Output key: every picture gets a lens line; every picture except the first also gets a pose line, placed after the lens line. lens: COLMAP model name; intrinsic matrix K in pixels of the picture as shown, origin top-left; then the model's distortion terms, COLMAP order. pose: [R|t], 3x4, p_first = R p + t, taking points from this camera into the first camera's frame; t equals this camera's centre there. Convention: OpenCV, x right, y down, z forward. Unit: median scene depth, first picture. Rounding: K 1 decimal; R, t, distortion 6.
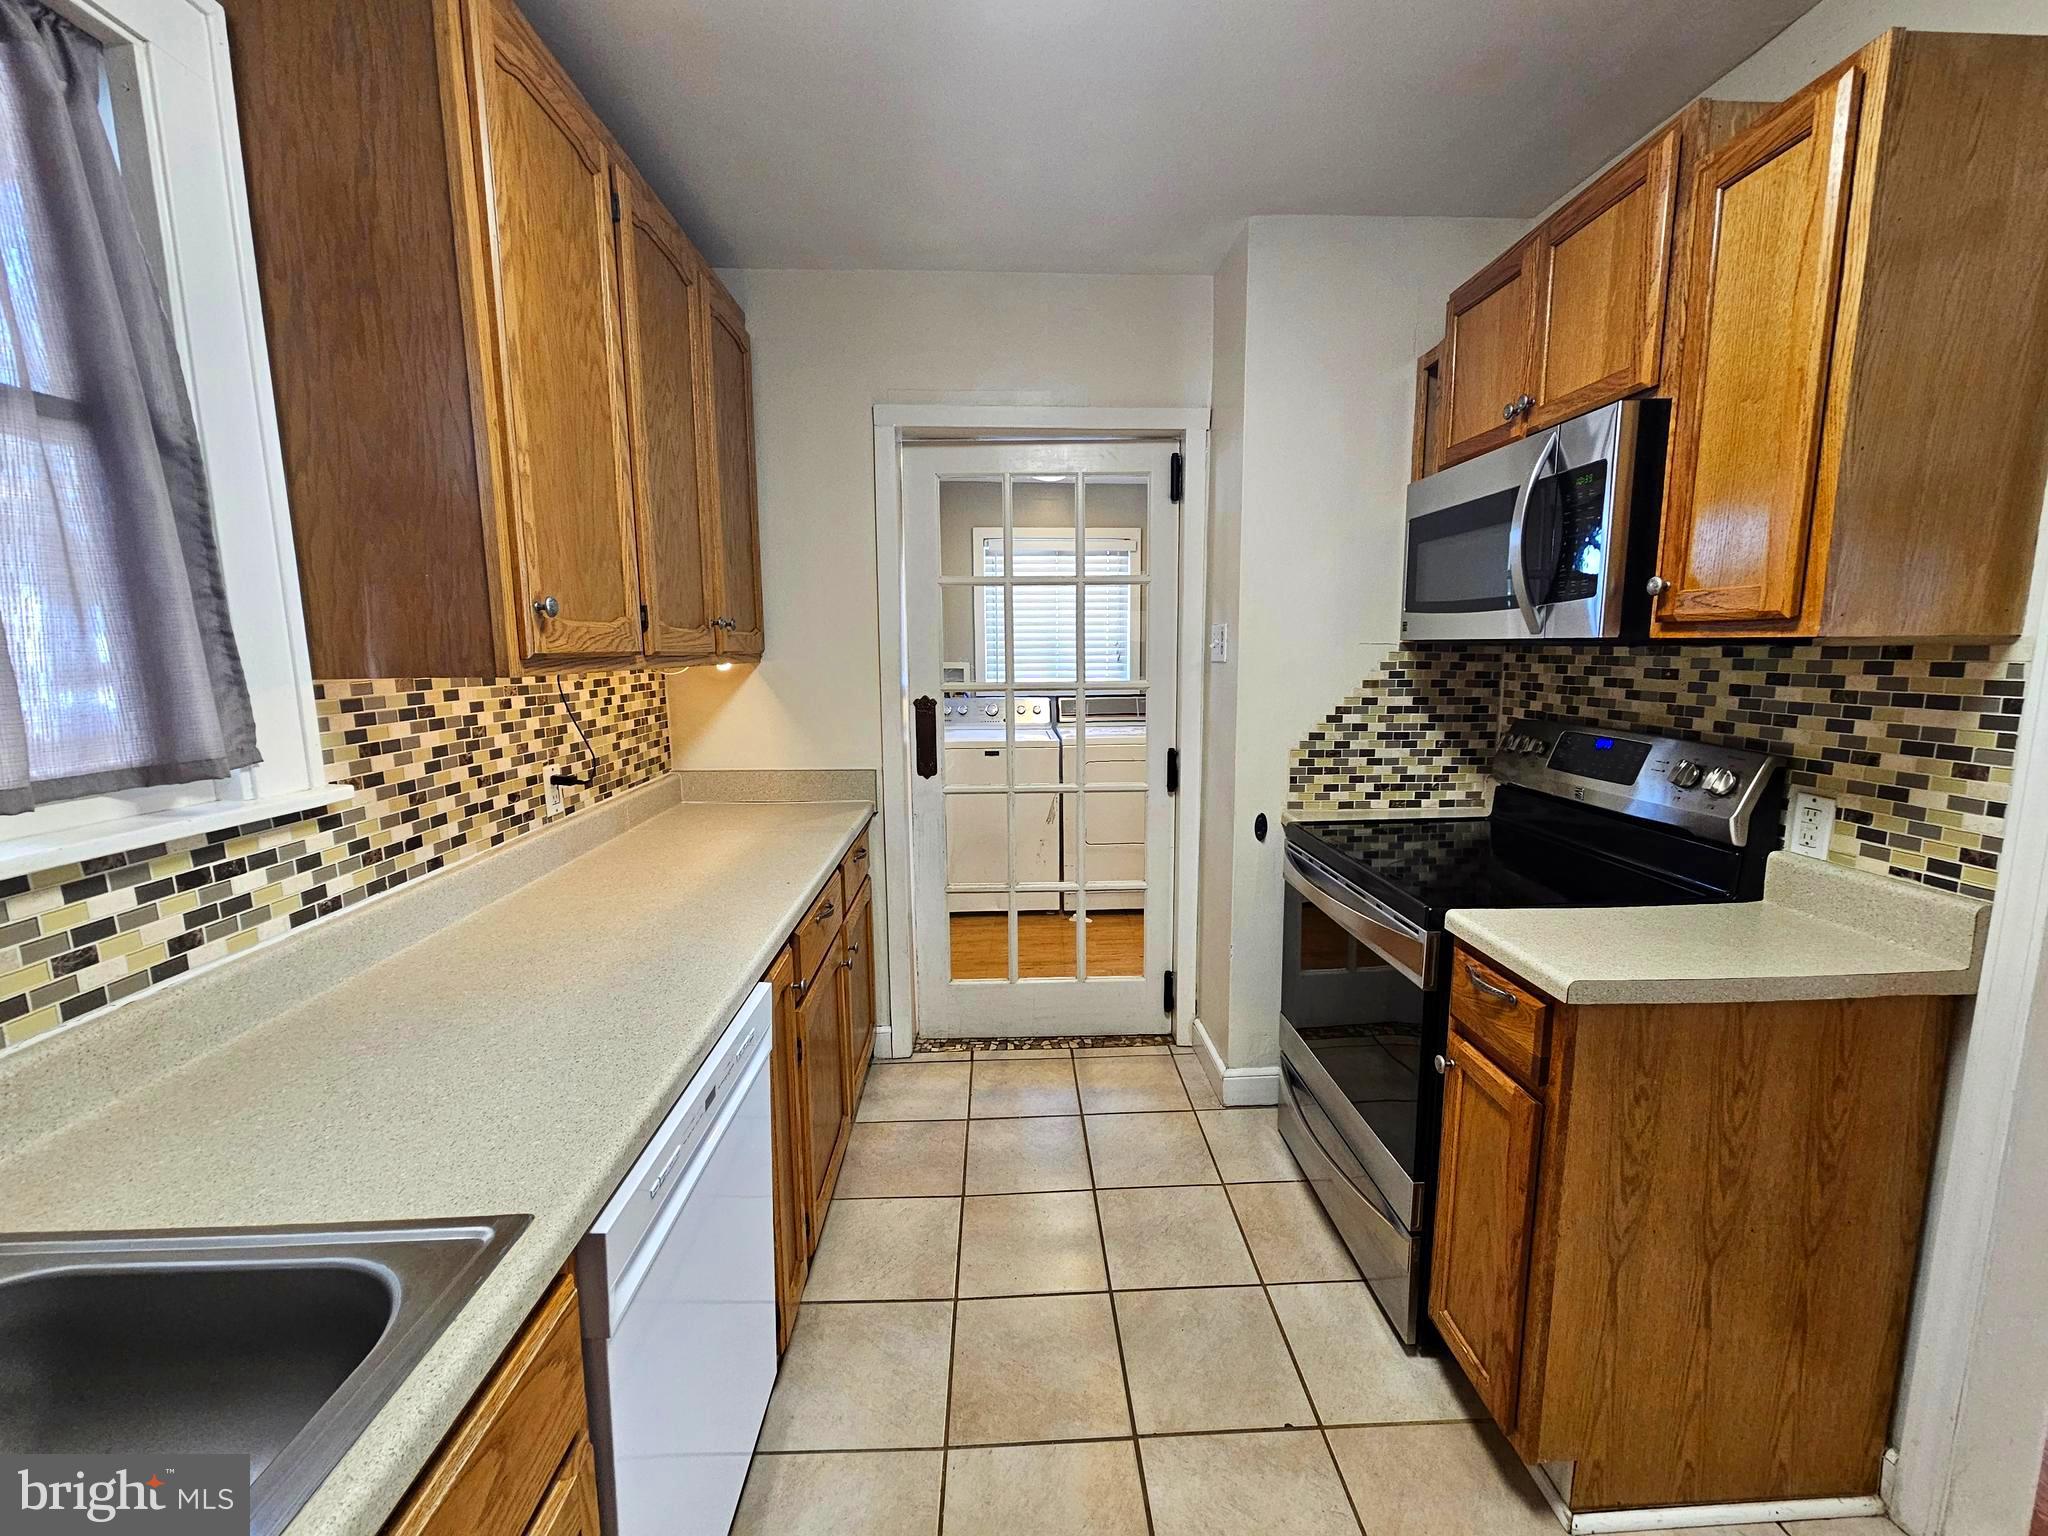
lens RADIAL K [[837.5, 0, 1039.3], [0, 837.5, 765.4], [0, 0, 1]] dist [-0.004356, 0.001462]
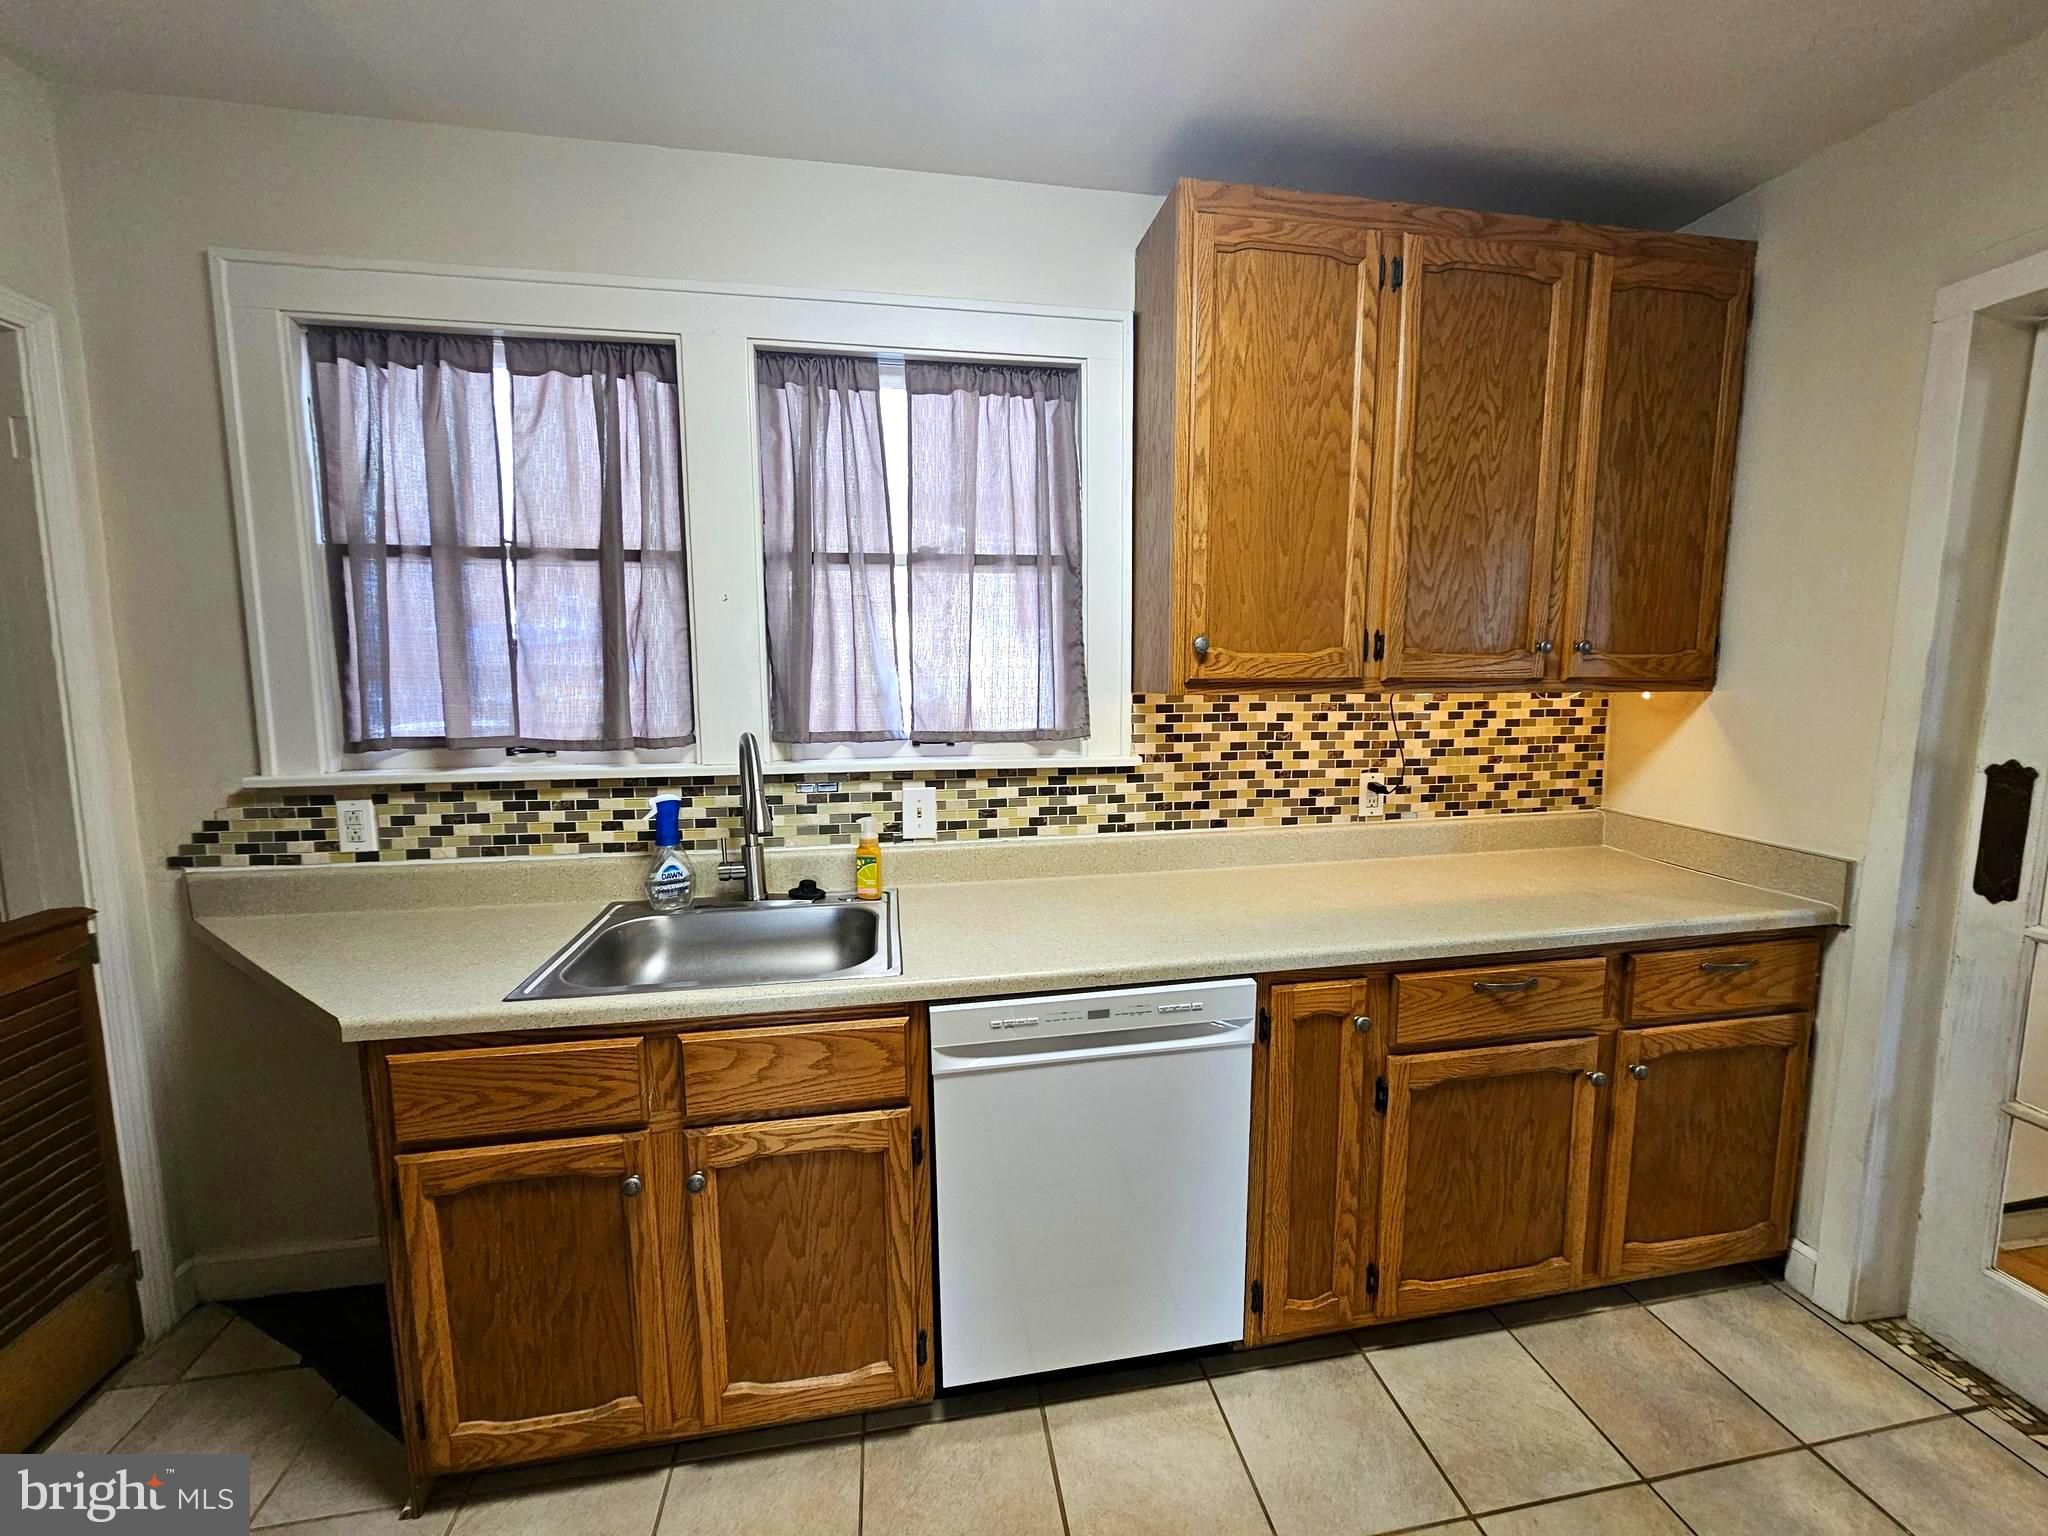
lens RADIAL K [[837.5, 0, 1044.0], [0, 837.5, 762.2], [0, 0, 1]] dist [-0.004356, 0.001462]
pose [[0.130729, 0.122405, -0.983833, 0.660743], [-0.139278, 0.984775, 0.104016, -0.097011], [0.981586, 0.123428, 0.145787, 0.518377]]
